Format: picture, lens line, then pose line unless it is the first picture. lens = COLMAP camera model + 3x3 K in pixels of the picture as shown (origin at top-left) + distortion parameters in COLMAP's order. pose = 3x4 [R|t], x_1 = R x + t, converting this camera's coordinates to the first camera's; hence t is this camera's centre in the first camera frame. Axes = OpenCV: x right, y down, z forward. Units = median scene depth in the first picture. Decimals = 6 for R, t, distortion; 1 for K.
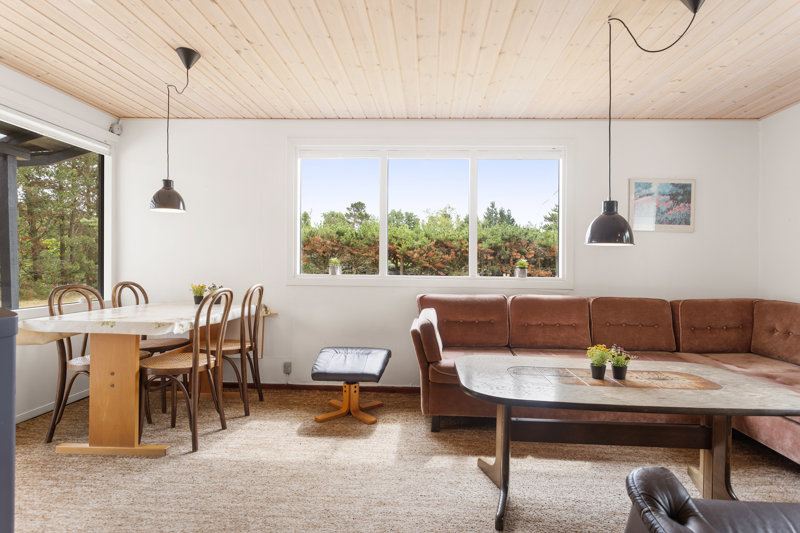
lens RADIAL K [[433.5, 0, 424.7], [0, 433.5, 267.2], [0, 0, 1]] dist [-0.000878, -0.000425]
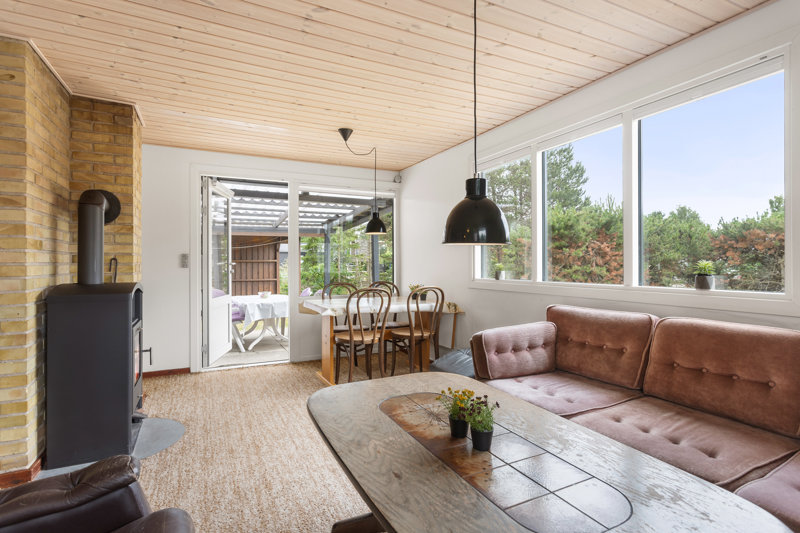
lens RADIAL K [[409.5, 0, 396.9], [0, 409.5, 263.2], [0, 0, 1]] dist [-0.002885, 0.001256]
pose [[0.449877, -0.015618, -0.892954, 0.548808], [0.003469, 0.999870, -0.015741, -0.006393], [0.893084, 0.003983, 0.449872, 0.352855]]
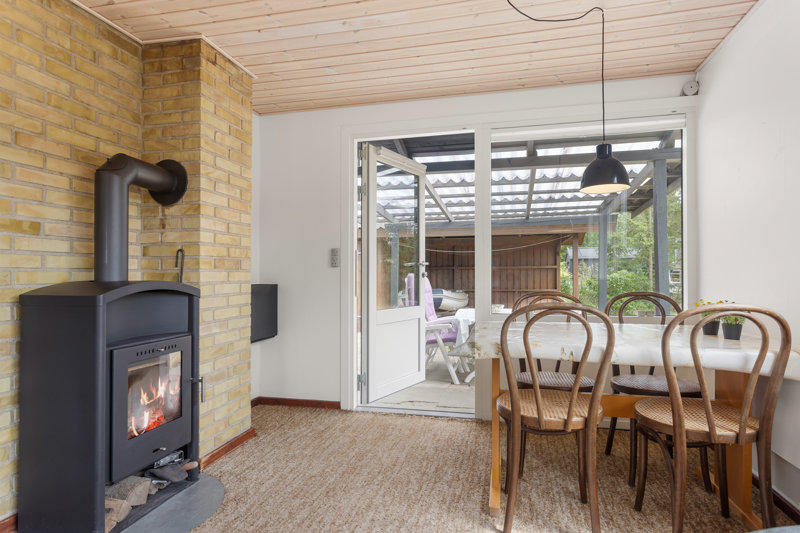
lens RADIAL K [[445.6, 0, 406.1], [0, 445.6, 272.7], [0, 0, 1]] dist [0.000695, 0.001893]
pose [[-0.222263, -0.019216, -0.974797, 0.139162], [-0.003222, 0.999815, -0.018975, 0.014770], [0.974981, -0.001077, -0.222284, 0.686690]]
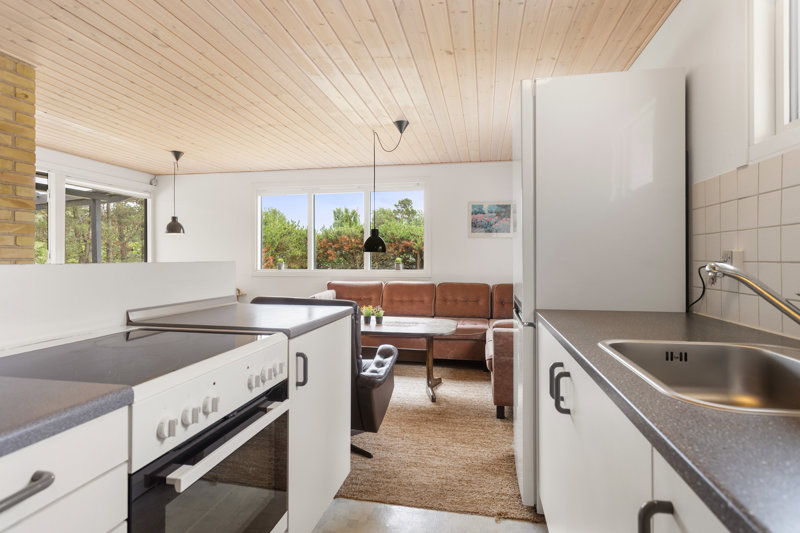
lens RADIAL K [[433.5, 0, 418.5], [0, 433.5, 256.4], [0, 0, 1]] dist [-0.000878, -0.000425]
pose [[0.989542, -0.013960, -0.143569, 0.515268], [0.012544, 0.999863, -0.010764, -0.006482], [0.143700, 0.008851, 0.989582, -0.483765]]
